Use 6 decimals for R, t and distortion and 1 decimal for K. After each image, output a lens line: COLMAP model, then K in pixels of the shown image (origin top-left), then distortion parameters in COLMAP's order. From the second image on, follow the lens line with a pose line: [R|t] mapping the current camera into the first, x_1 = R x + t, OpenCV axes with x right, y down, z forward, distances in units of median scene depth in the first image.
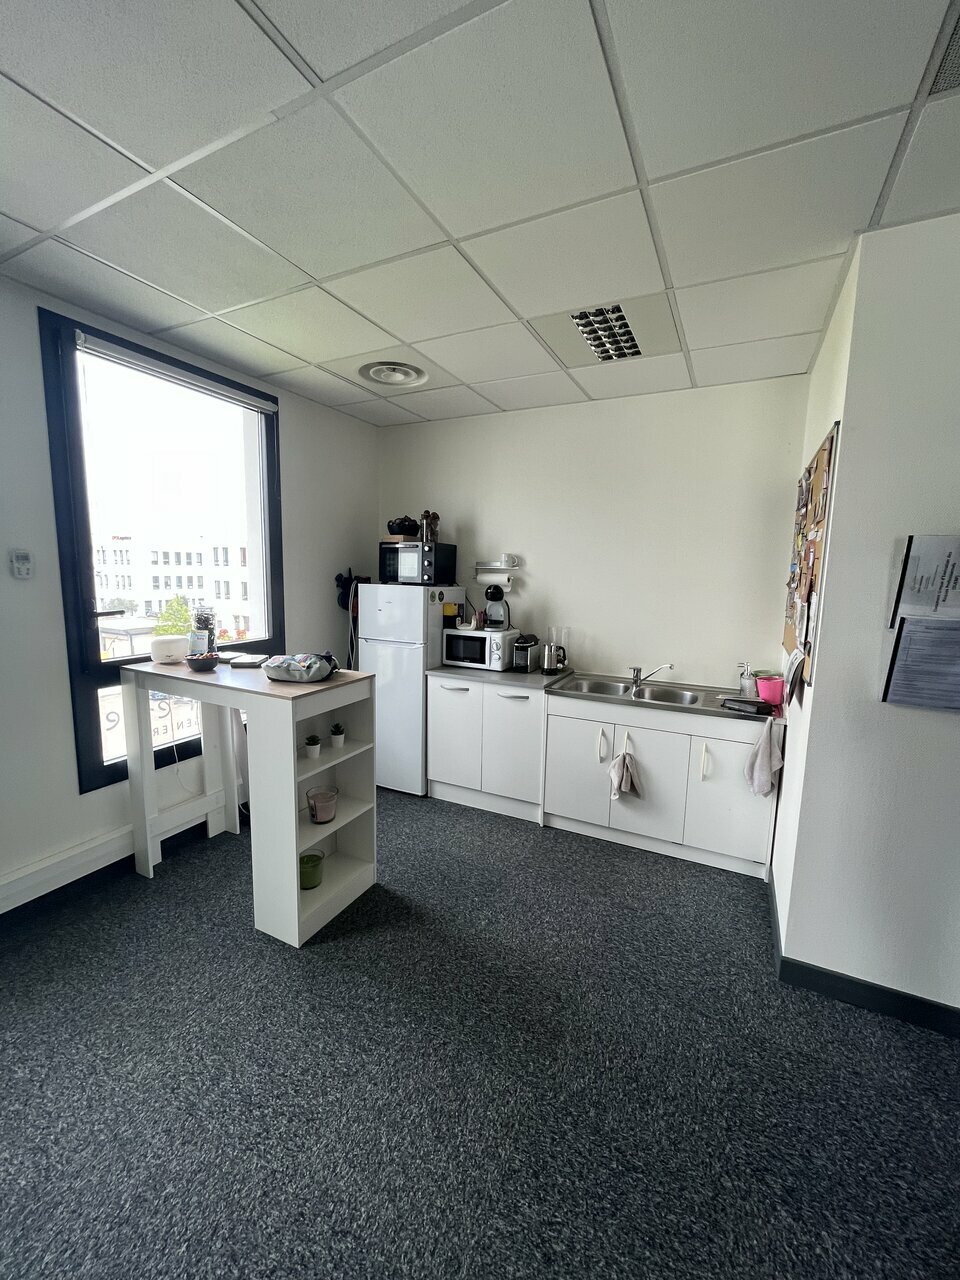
lens RADIAL K [[517.1, 0, 478.5], [0, 517.1, 636.6], [0, 0, 1]] dist [-0.001842, 0.000457]
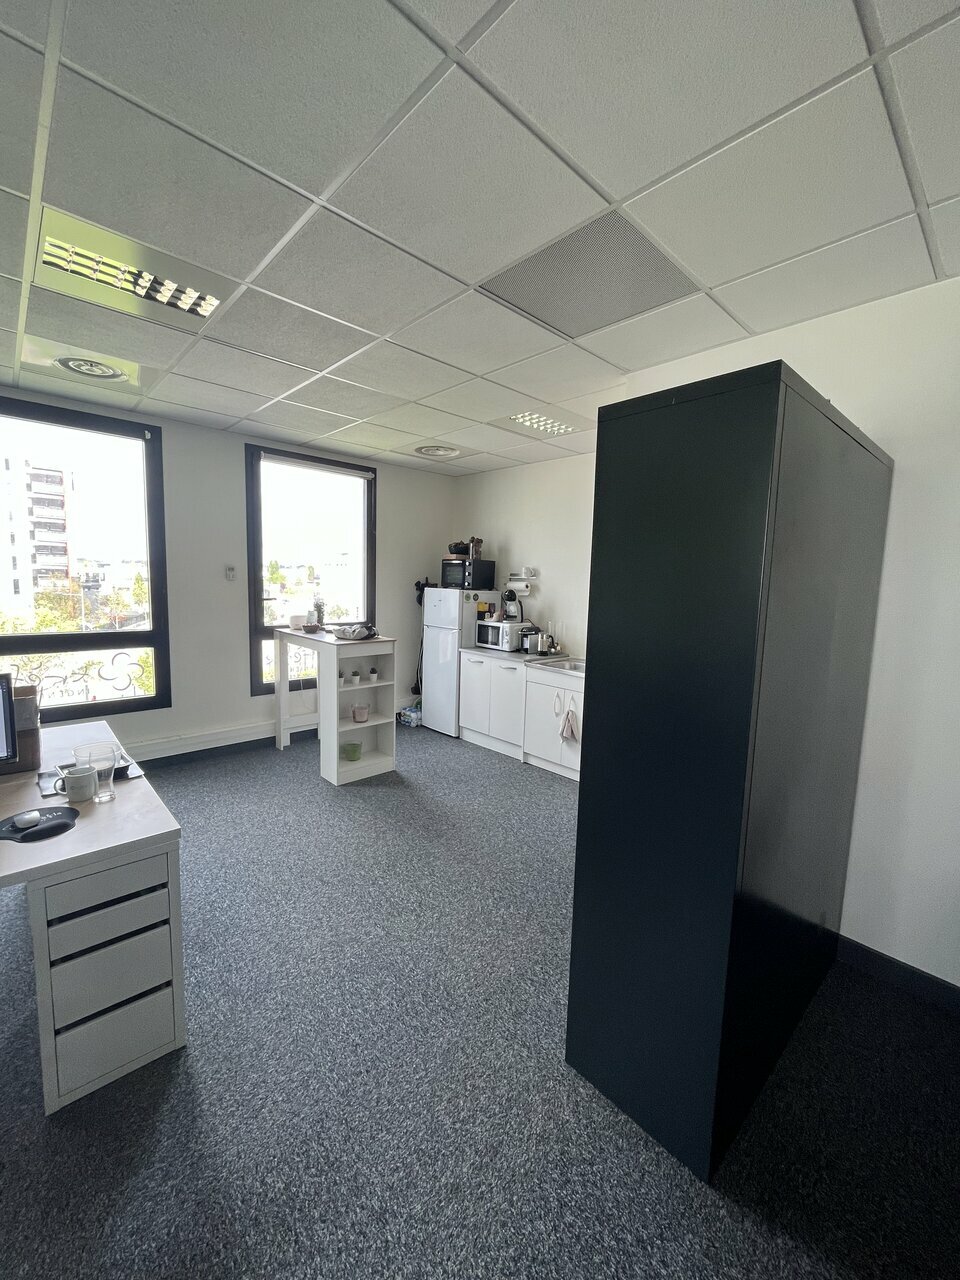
lens RADIAL K [[517.1, 0, 478.5], [0, 517.1, 636.6], [0, 0, 1]] dist [-0.001842, 0.000457]
pose [[0.940452, 0.045809, -0.336826, 0.468724], [-0.054560, 0.998373, -0.016555, 0.059052], [0.335520, 0.033947, 0.941421, -0.365386]]
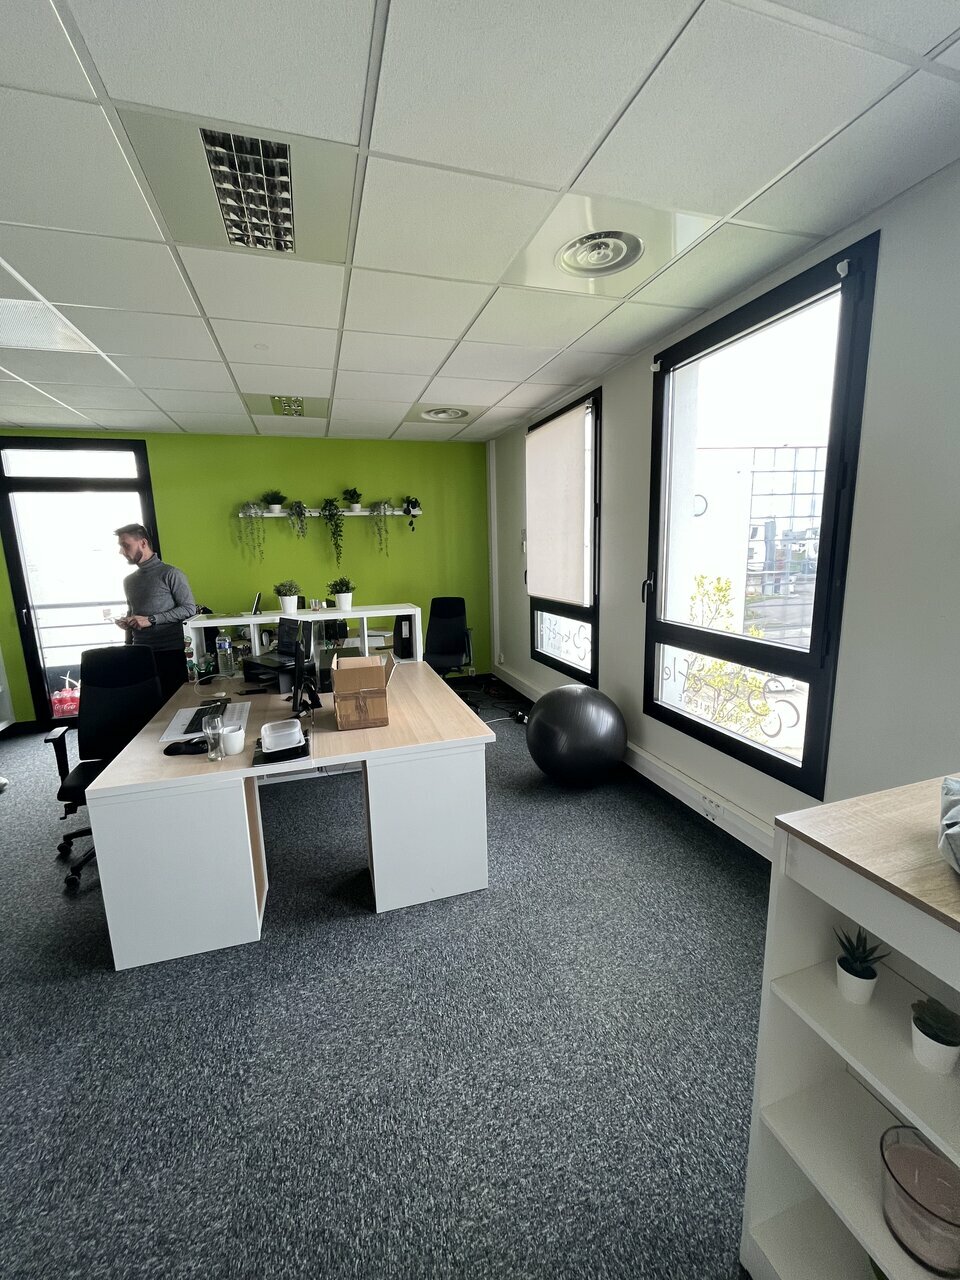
lens RADIAL K [[517.1, 0, 478.5], [0, 517.1, 636.6], [0, 0, 1]] dist [-0.001842, 0.000457]
pose [[-0.713475, 0.121687, -0.690033, 0.091158], [-0.077446, 0.965074, 0.250267, -0.090363], [0.696387, 0.232000, -0.679132, 0.688593]]
